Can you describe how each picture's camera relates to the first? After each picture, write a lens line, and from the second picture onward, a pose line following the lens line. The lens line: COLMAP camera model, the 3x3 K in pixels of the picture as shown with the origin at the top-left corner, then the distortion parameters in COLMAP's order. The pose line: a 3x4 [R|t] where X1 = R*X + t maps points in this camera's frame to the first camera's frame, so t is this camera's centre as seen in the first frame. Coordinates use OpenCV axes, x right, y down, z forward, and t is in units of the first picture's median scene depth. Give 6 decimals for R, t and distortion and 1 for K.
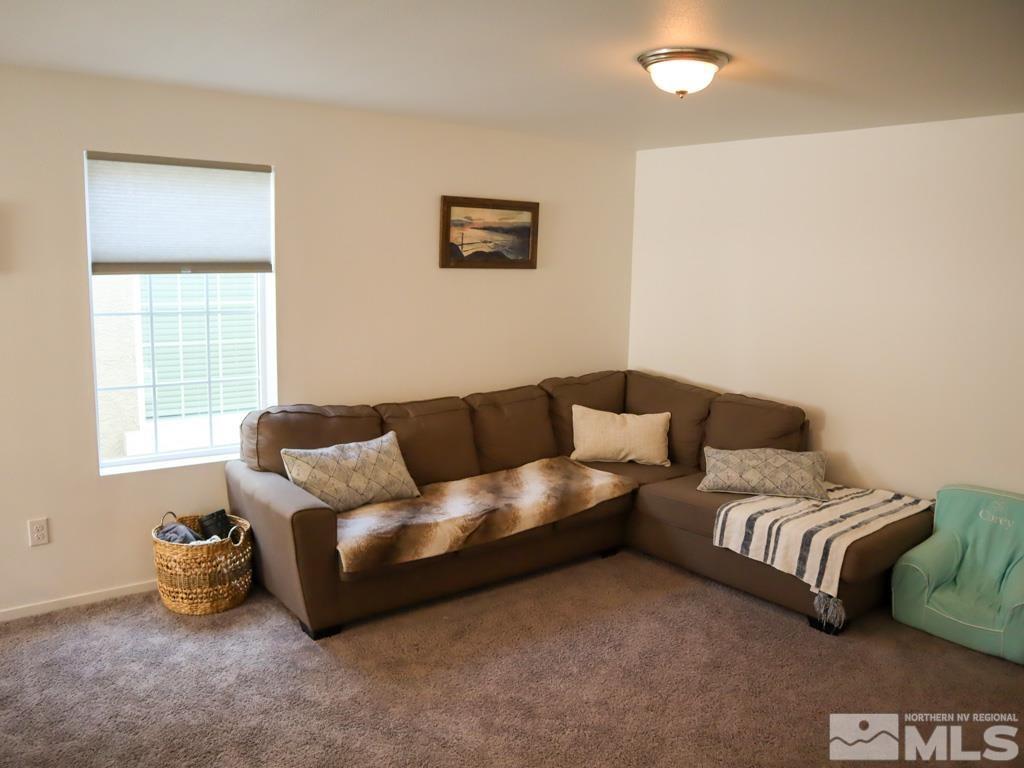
lens RADIAL K [[795.4, 0, 510.1], [0, 795.4, 387.4], [0, 0, 1]] dist [-0.117241, 0.065663]
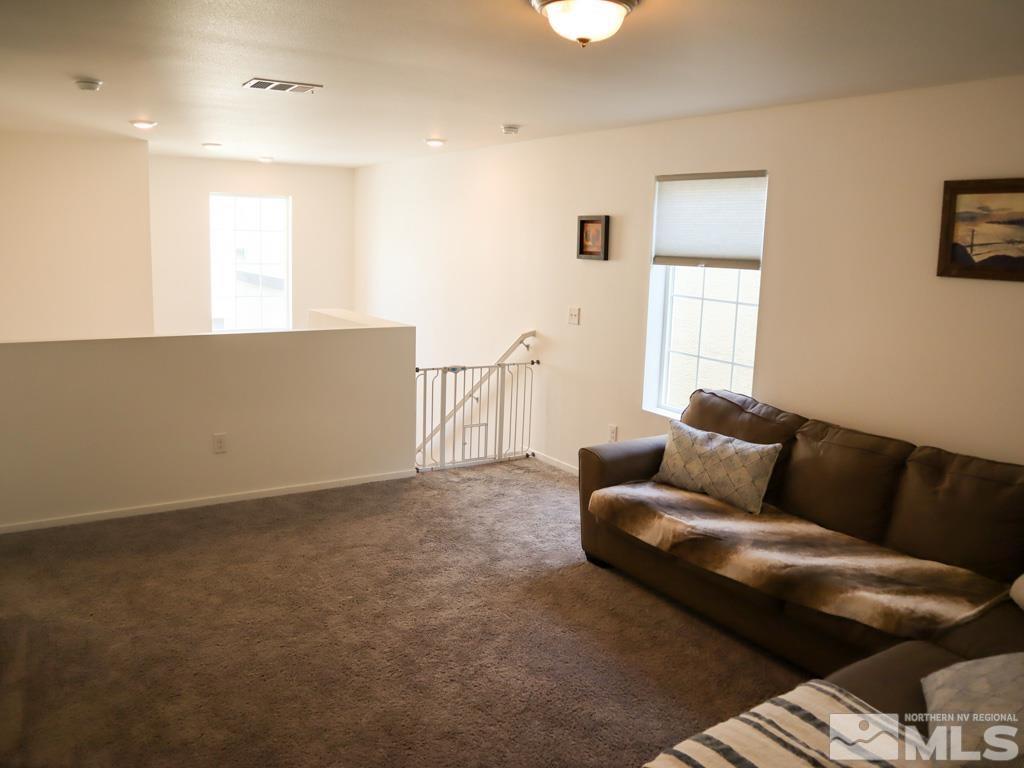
lens RADIAL K [[795.4, 0, 509.2], [0, 795.4, 382.8], [0, 0, 1]] dist [-0.117241, 0.065663]
pose [[-0.081775, 0.148948, -0.985458, 0.745797], [-0.194880, 0.967293, 0.162374, -0.097679], [0.977412, 0.205324, -0.050073, 0.701470]]
